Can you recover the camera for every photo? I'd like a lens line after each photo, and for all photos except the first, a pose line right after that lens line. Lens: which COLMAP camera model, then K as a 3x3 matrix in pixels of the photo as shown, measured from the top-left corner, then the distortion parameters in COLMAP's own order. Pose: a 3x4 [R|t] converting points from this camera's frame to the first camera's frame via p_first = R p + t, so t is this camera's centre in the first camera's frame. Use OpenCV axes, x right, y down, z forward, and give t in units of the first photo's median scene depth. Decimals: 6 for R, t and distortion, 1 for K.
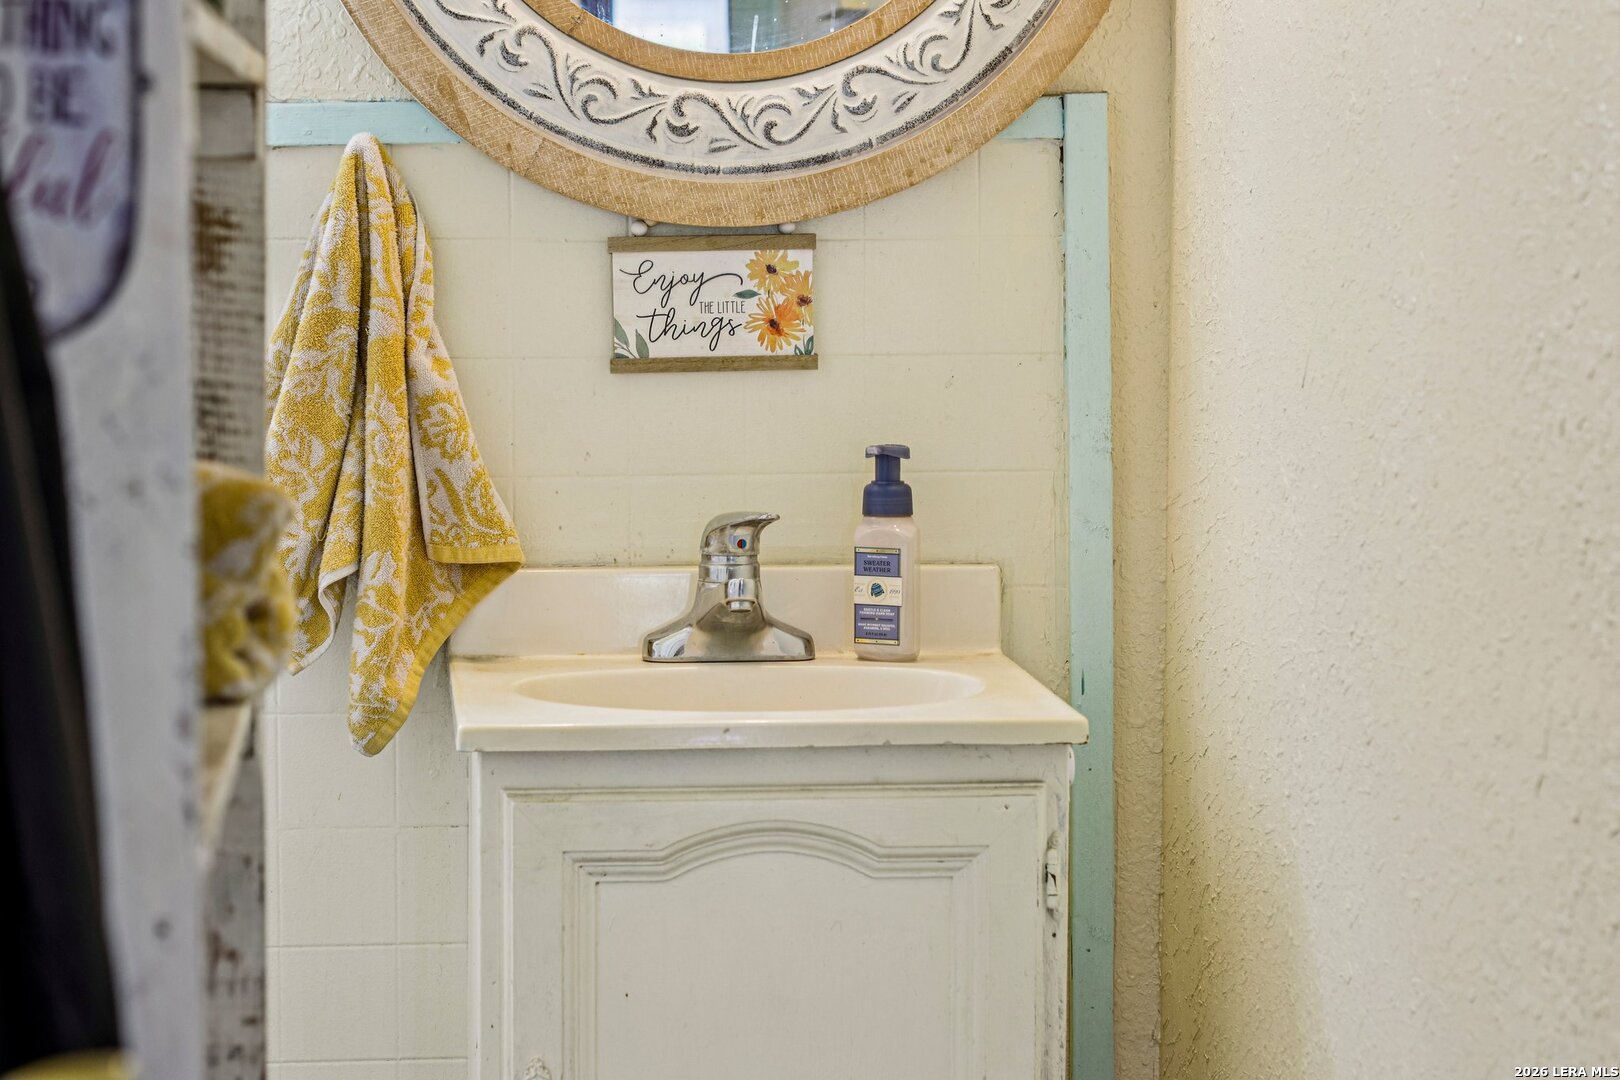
lens RADIAL K [[3792.8, 0, 810.7], [0, 3792.8, 539.5], [0, 0, 1]] dist [-0.030452, 0.000000]
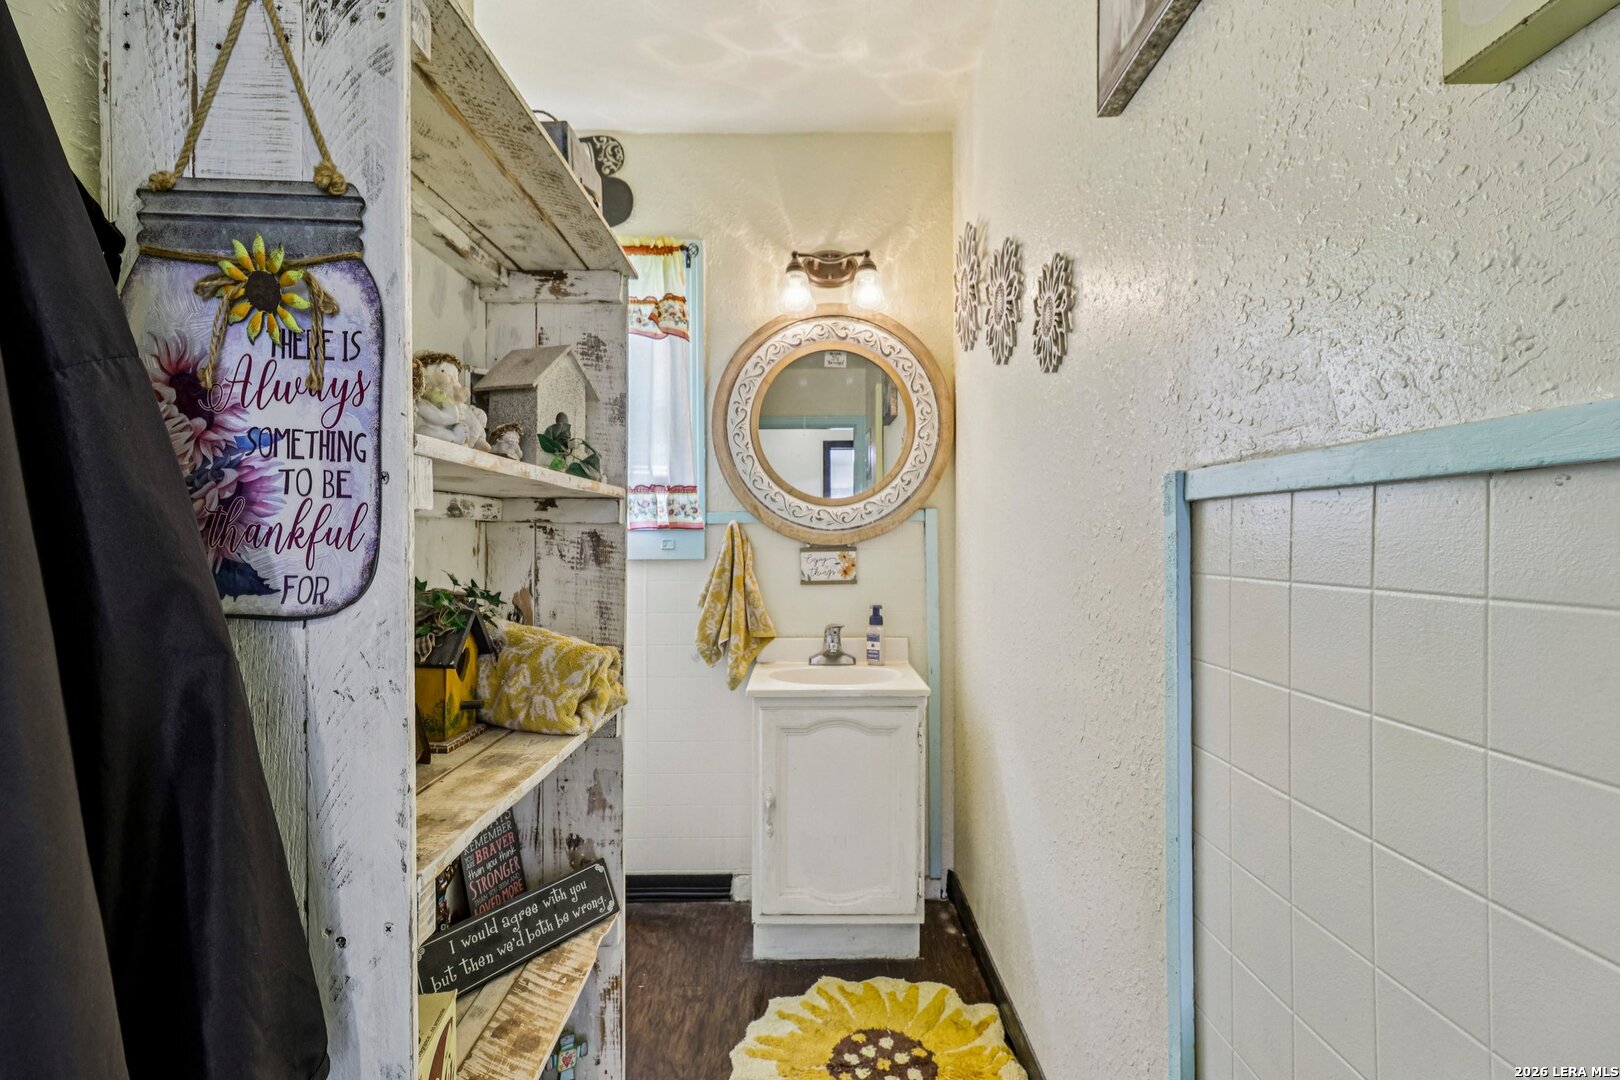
lens RADIAL K [[760.8, 0, 809.4], [0, 760.8, 542.5], [0, 0, 1]] dist [-0.001808, 0.000005]
pose [[0.994861, -0.001633, -0.101241, 0.031039], [-0.006802, 0.996533, -0.082920, -0.024222], [0.101025, 0.083183, 0.991400, 0.271581]]
